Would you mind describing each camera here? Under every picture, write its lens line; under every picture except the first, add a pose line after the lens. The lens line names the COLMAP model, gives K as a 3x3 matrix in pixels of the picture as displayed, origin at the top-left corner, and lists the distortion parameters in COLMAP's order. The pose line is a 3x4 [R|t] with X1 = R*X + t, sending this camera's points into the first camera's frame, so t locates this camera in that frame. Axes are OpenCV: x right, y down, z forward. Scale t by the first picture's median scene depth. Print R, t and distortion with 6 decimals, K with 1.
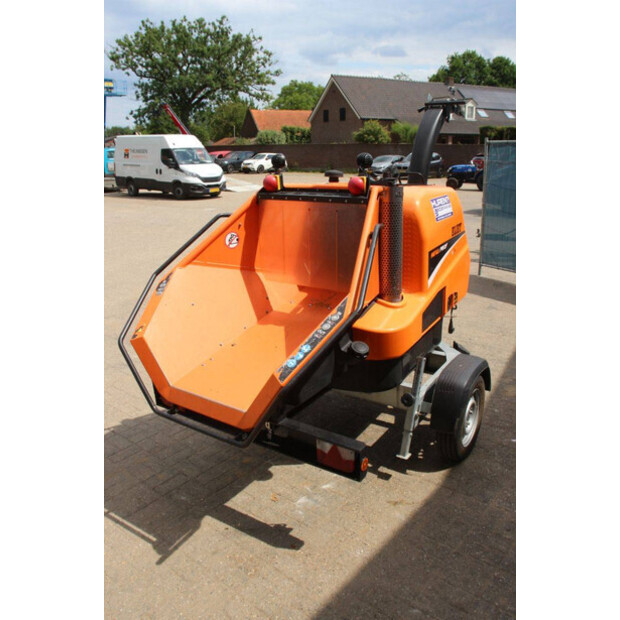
lens RADIAL K [[546.9, 0, 308.0], [0, 546.9, 312.9], [0, 0, 1]] dist [-0.123095, 0.092146]
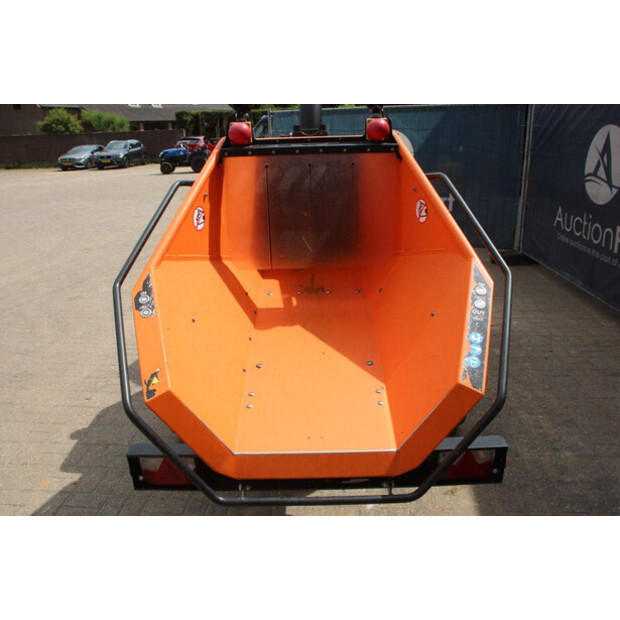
lens RADIAL K [[515.8, 0, 309.8], [0, 515.8, 311.4], [0, 0, 1]] dist [-0.125140, 0.072798]
pose [[0.819964, -0.197228, 0.537364, -0.080053], [0.180989, 0.979935, 0.083493, -0.009819], [-0.543048, 0.028795, 0.839207, 0.080106]]
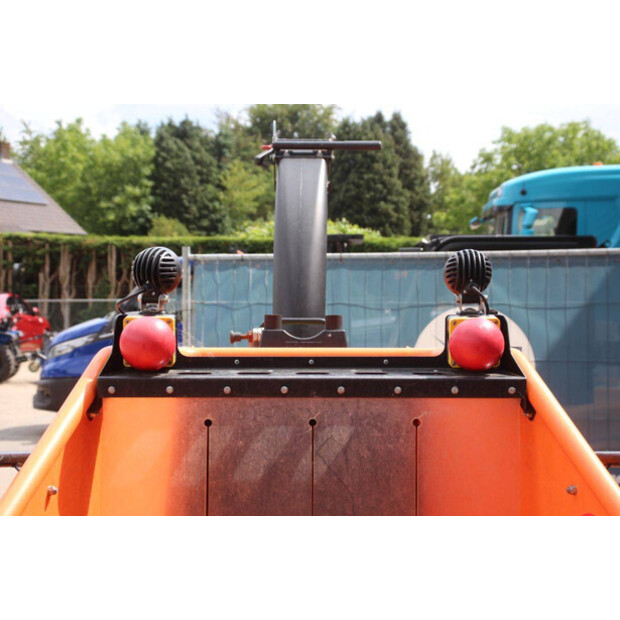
lens RADIAL K [[1307.1, 0, 311.7], [0, 1307.1, 314.1], [0, 0, 1]] dist [0.284095, 0.000000]
pose [[0.799713, 0.006633, 0.600346, -0.086483], [0.159488, 0.961666, -0.223076, -0.015856], [-0.578812, 0.274145, 0.767998, 0.078614]]
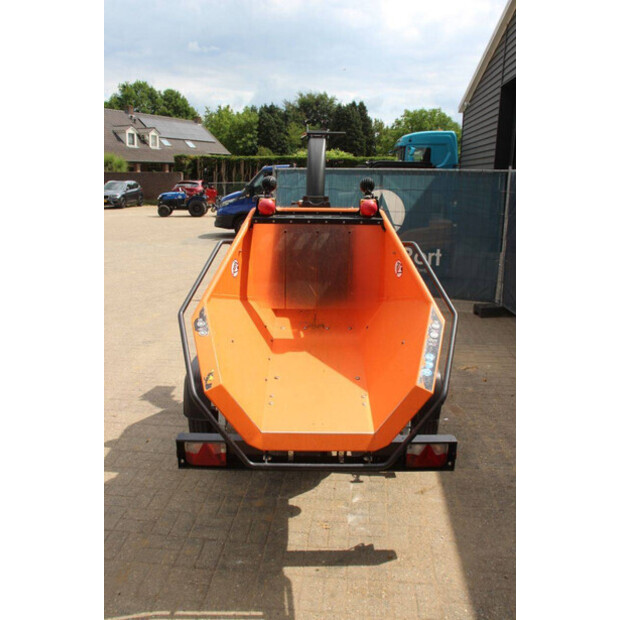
lens RADIAL K [[546.9, 0, 311.8], [0, 546.9, 312.0], [0, 0, 1]] dist [-0.123095, 0.092146]
pose [[0.813290, -0.116637, 0.570048, -0.116037], [0.145917, 0.989280, -0.005764, -0.007397], [-0.563265, 0.087868, 0.821591, 0.035797]]
